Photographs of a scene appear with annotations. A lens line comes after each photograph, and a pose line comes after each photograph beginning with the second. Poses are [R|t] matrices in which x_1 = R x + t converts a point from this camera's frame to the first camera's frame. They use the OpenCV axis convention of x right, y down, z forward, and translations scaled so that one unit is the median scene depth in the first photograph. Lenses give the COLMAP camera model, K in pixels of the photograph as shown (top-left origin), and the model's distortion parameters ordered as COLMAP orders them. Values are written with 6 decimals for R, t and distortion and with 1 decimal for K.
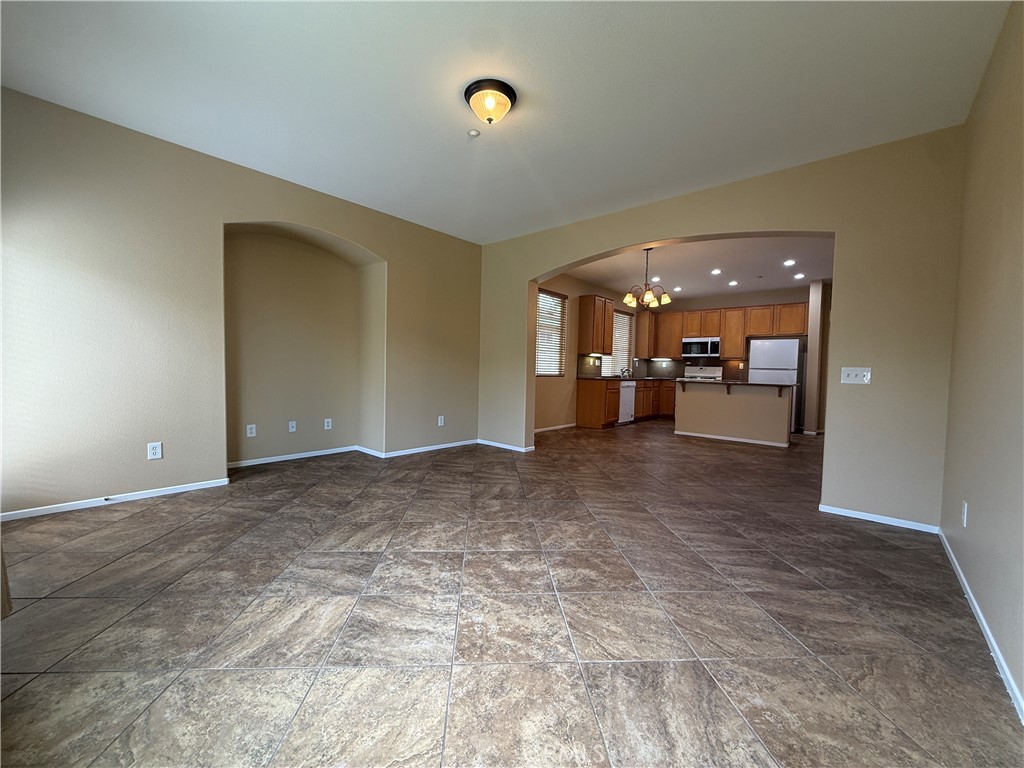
lens RADIAL K [[407.3, 0, 506.6], [0, 407.3, 379.5], [0, 0, 1]] dist [-0.001187, -0.000464]
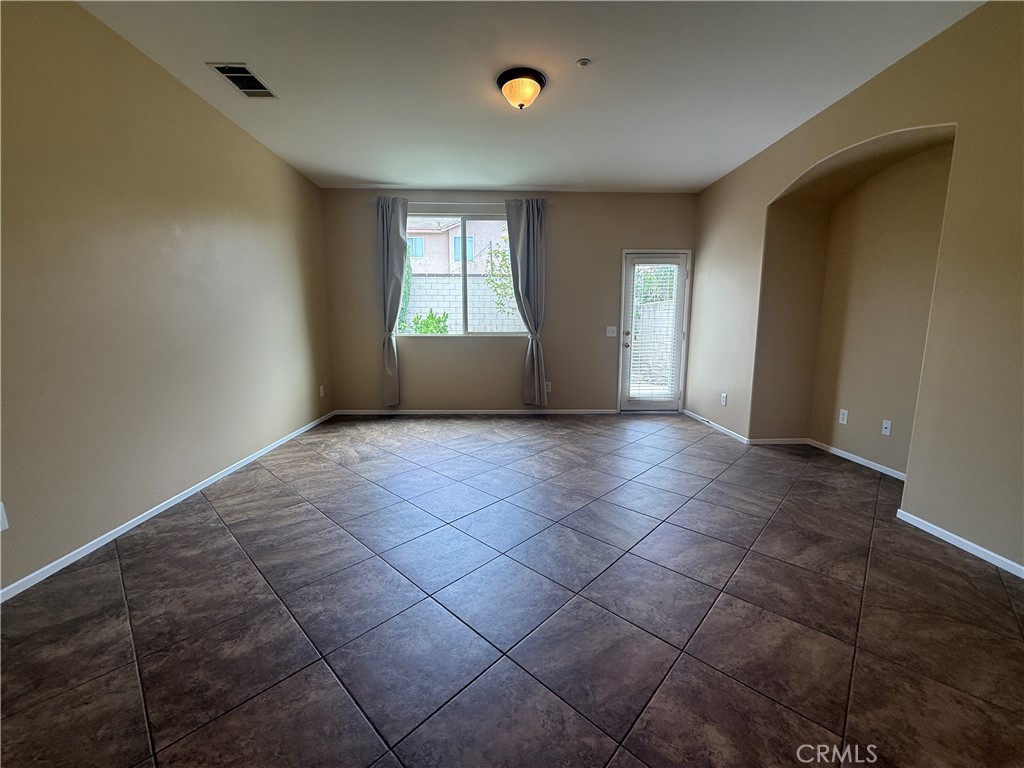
lens RADIAL K [[407.3, 0, 507.8], [0, 407.3, 386.1], [0, 0, 1]] dist [-0.001187, -0.000464]
pose [[-0.729346, 0.079389, -0.679524, 0.894110], [-0.039525, 0.986696, 0.157698, -0.086567], [0.683003, 0.141874, -0.716505, 2.162088]]
